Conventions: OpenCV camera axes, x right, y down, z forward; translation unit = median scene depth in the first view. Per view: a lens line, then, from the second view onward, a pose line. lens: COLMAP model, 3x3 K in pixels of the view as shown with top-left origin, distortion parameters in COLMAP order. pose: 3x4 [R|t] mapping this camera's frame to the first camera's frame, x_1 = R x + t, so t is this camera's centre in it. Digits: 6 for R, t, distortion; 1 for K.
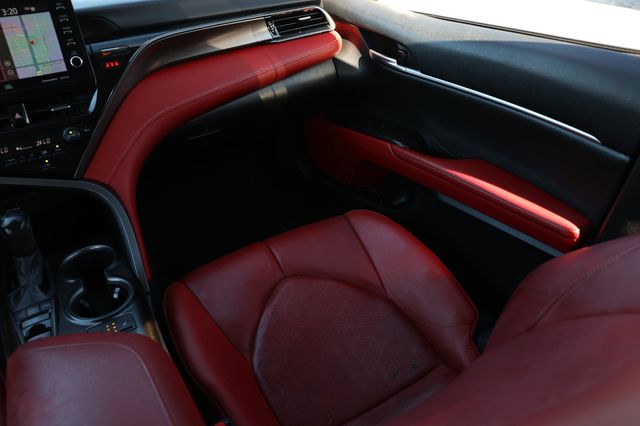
lens RADIAL K [[505.1, 0, 322.4], [0, 505.1, 210.3], [0, 0, 1]] dist [-0.121547, 0.115125]
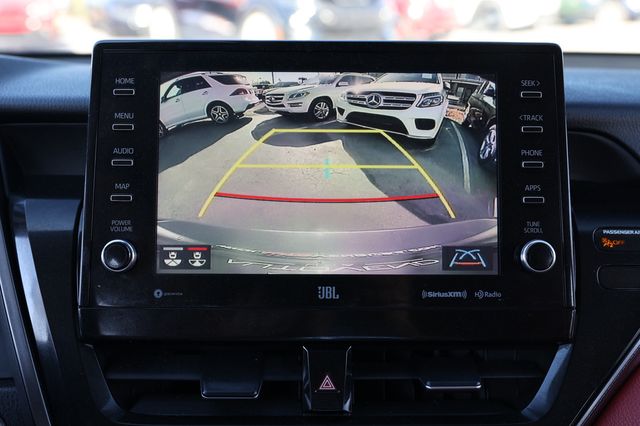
lens RADIAL K [[848.6, 0, 317.9], [0, 848.6, 207.4], [0, 0, 1]] dist [0.026738, 0.000000]
pose [[0.905313, 0.170245, -0.389134, -0.416623], [-0.272750, 0.935321, -0.225349, -0.167830], [0.325600, 0.310148, 0.893192, 0.449899]]
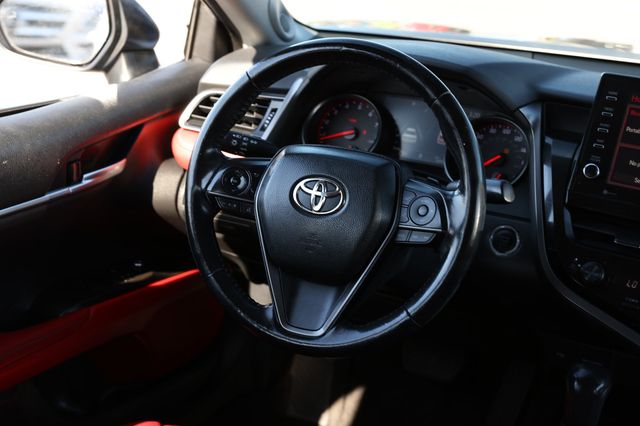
lens RADIAL K [[968.4, 0, 323.3], [0, 968.4, 205.1], [0, 0, 1]] dist [0.077285, 0.000000]
pose [[0.564128, 0.349062, -0.748275, 0.093091], [-0.536156, 0.844054, -0.010469, 0.030533], [0.627930, 0.407098, 0.663306, -0.226118]]
